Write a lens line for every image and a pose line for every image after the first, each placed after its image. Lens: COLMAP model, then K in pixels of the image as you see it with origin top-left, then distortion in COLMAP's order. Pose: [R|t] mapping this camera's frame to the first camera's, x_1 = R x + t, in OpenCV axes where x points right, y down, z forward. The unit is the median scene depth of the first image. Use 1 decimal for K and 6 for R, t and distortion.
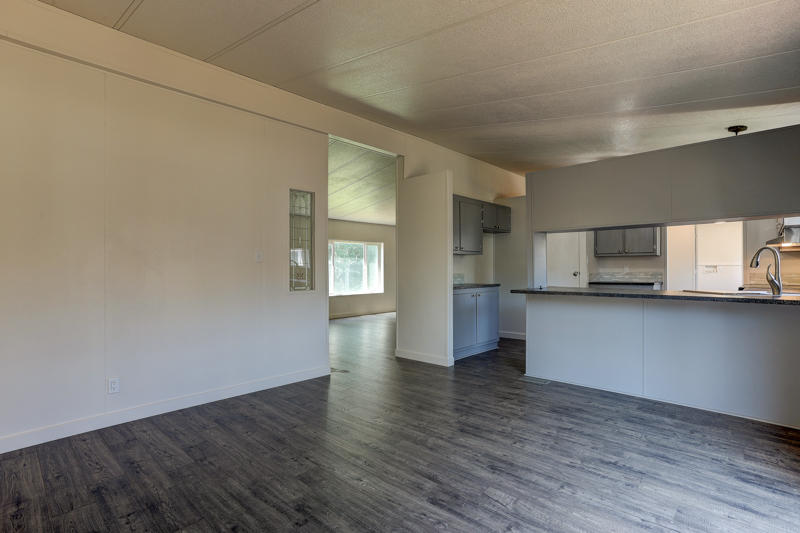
lens RADIAL K [[388.1, 0, 400.0], [0, 388.1, 266.5], [0, 0, 1]] dist [-0.057827, 0.035765]
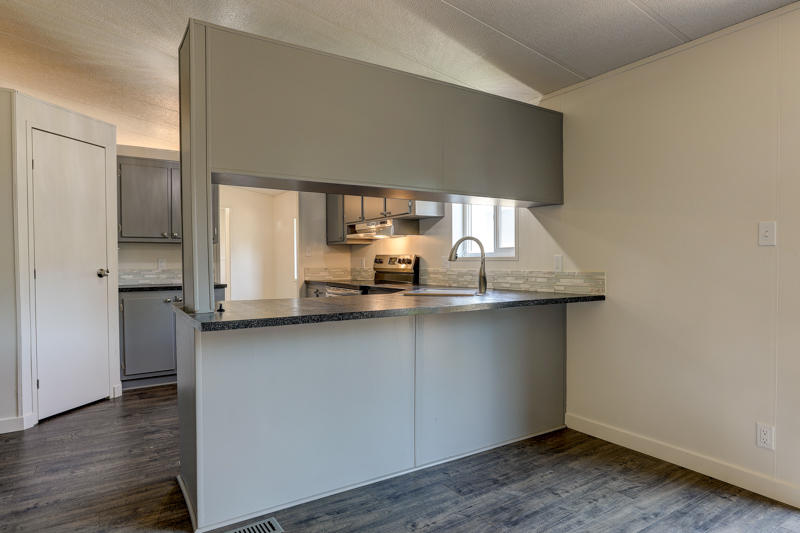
lens RADIAL K [[470.4, 0, 400.0], [0, 470.4, 266.5], [0, 0, 1]] dist [-0.026847, 0.001259]
pose [[0.236751, -0.009546, 0.971523, -0.124944], [-0.002843, 0.999941, 0.010518, 0.003436], [-0.971566, -0.005252, 0.236710, 0.955048]]
